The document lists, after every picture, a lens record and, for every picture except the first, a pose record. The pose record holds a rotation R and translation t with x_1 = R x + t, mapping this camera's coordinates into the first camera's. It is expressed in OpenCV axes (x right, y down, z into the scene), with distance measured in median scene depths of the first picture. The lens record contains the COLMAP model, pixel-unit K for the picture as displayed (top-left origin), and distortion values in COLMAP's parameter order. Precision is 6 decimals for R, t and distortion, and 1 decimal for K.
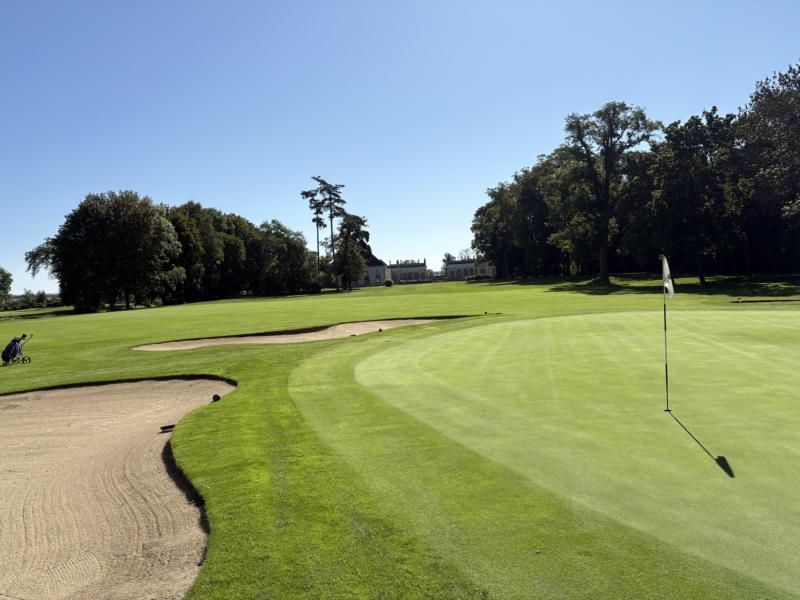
lens RADIAL K [[607.7, 0, 398.6], [0, 607.7, 300.2], [0, 0, 1]] dist [0.043005, -0.041921]
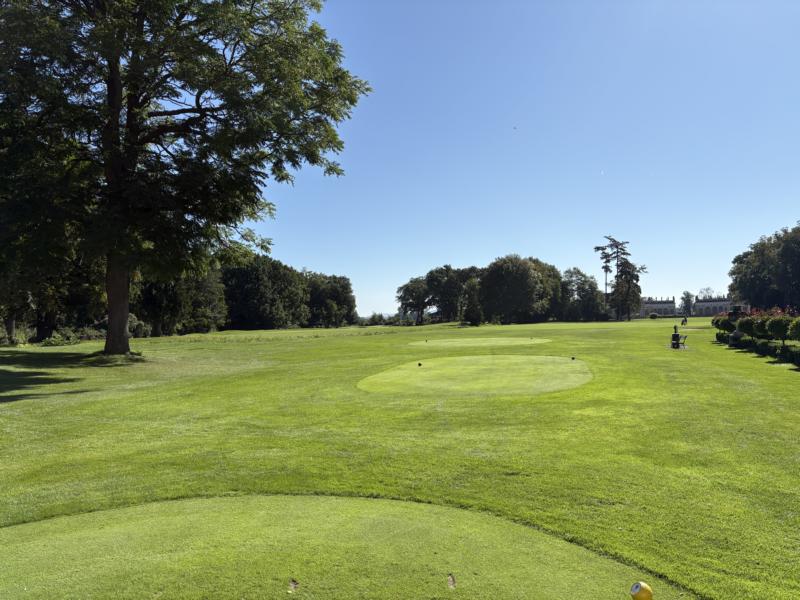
lens RADIAL K [[607.7, 0, 402.3], [0, 607.7, 298.6], [0, 0, 1]] dist [0.043005, -0.041921]
pose [[0.946587, 0.026766, -0.321337, -0.124519], [-0.044895, 0.997782, -0.049141, 0.025012], [0.319309, 0.060943, 0.945689, -0.426558]]
